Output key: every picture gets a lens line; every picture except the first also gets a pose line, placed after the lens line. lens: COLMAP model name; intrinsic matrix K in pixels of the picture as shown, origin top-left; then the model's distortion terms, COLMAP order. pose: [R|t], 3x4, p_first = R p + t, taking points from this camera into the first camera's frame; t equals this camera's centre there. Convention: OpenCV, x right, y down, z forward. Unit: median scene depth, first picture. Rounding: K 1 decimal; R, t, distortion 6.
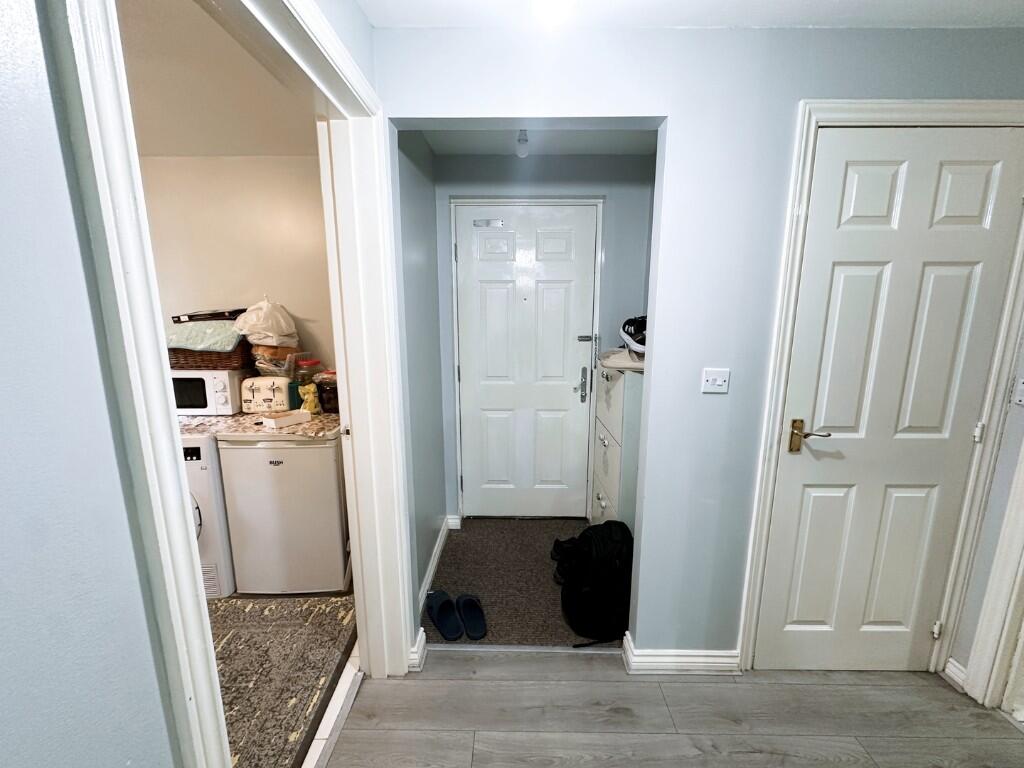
lens RADIAL K [[405.2, 0, 512.9], [0, 405.2, 382.7], [0, 0, 1]] dist [-0.003282, 0.000176]
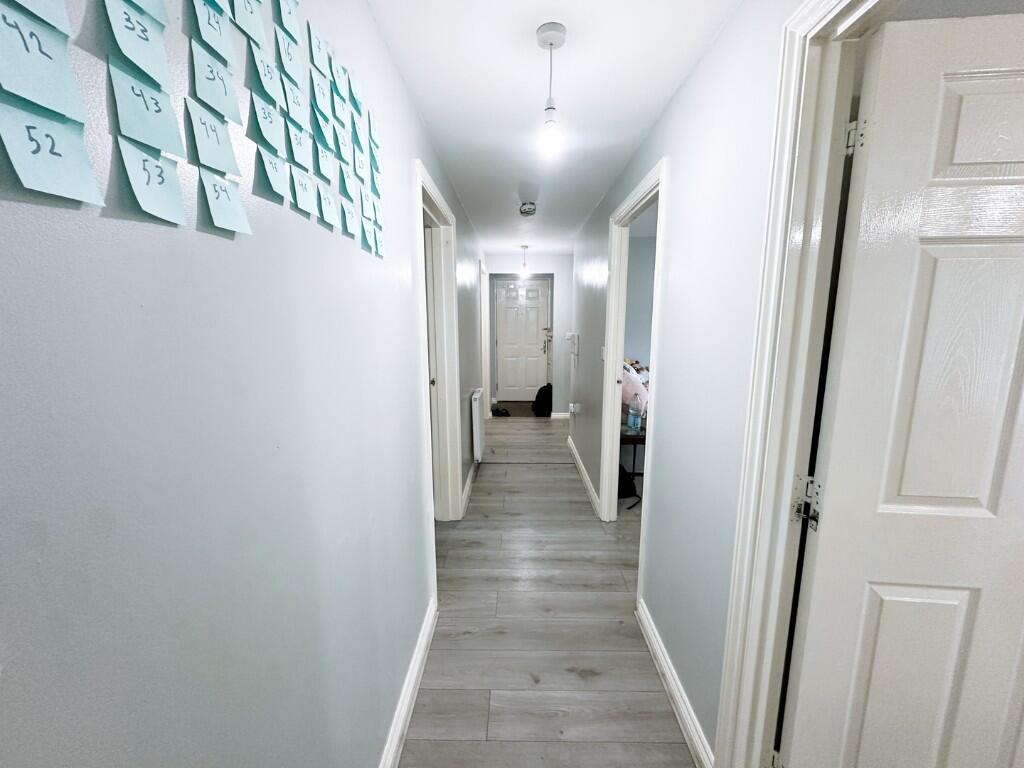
lens RADIAL K [[405.2, 0, 512.9], [0, 405.2, 382.7], [0, 0, 1]] dist [-0.003282, 0.000176]
pose [[0.999931, -0.002728, -0.011417, -0.004273], [0.003011, 0.999687, 0.024838, 0.158321], [0.011345, -0.024871, 0.999626, -1.315677]]
